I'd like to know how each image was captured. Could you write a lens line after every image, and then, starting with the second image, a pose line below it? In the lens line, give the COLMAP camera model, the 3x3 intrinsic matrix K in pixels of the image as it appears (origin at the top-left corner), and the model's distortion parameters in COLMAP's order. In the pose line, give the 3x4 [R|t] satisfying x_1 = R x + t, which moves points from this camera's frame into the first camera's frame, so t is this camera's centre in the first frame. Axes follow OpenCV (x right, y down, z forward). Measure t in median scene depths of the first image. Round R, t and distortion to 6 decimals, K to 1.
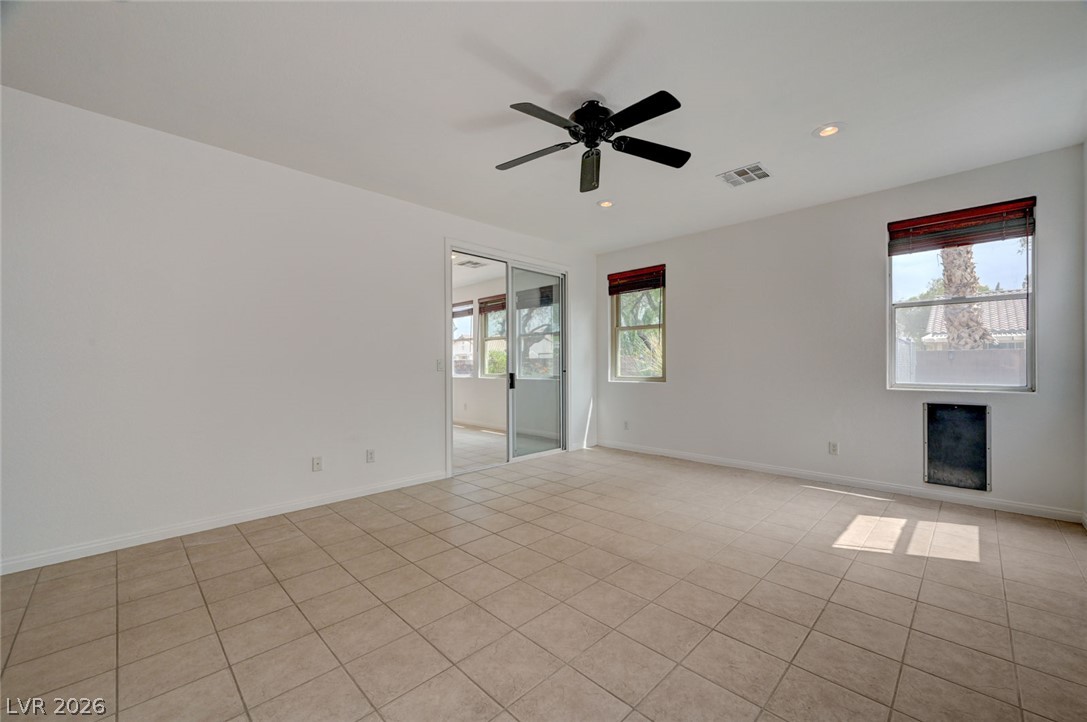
lens RADIAL K [[430.5, 0, 546.8], [0, 430.5, 365.2], [0, 0, 1]] dist [-0.001262, -0.000021]
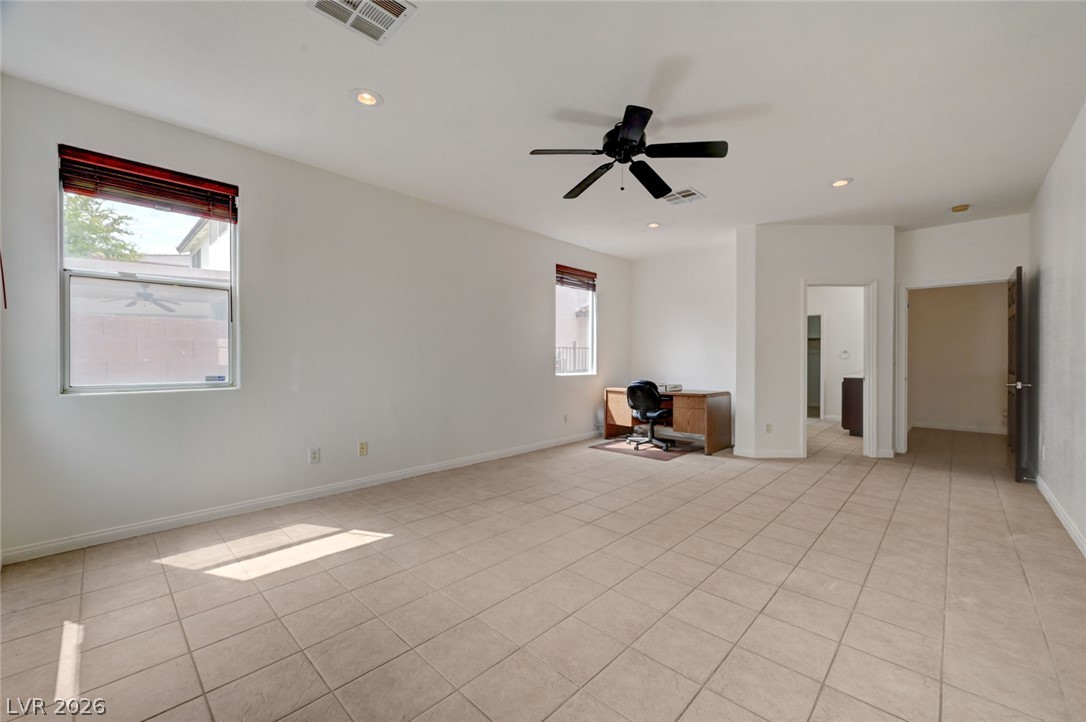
lens RADIAL K [[433.1, 0, 545.3], [0, 433.1, 362.0], [0, 0, 1]] dist [-0.001012, 0.000003]
pose [[-0.999826, 0.001215, -0.018633, 0.288858], [0.001068, 0.999968, 0.007867, -0.002267], [0.018642, 0.007846, -0.999795, 1.841686]]
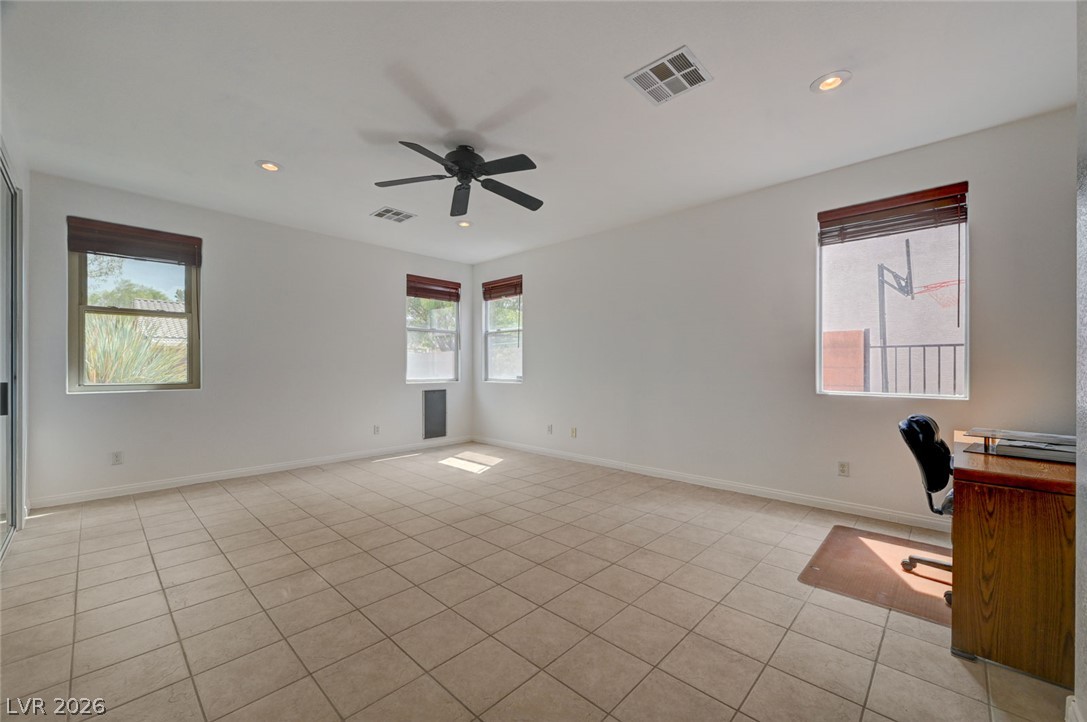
lens RADIAL K [[430.5, 0, 546.8], [0, 430.5, 365.2], [0, 0, 1]] dist [-0.001262, -0.000021]
pose [[-0.024588, 0.008745, 0.999659, -0.948207], [-0.000100, 0.999962, -0.008750, 0.006008], [-0.999698, -0.000315, -0.024586, 0.698262]]
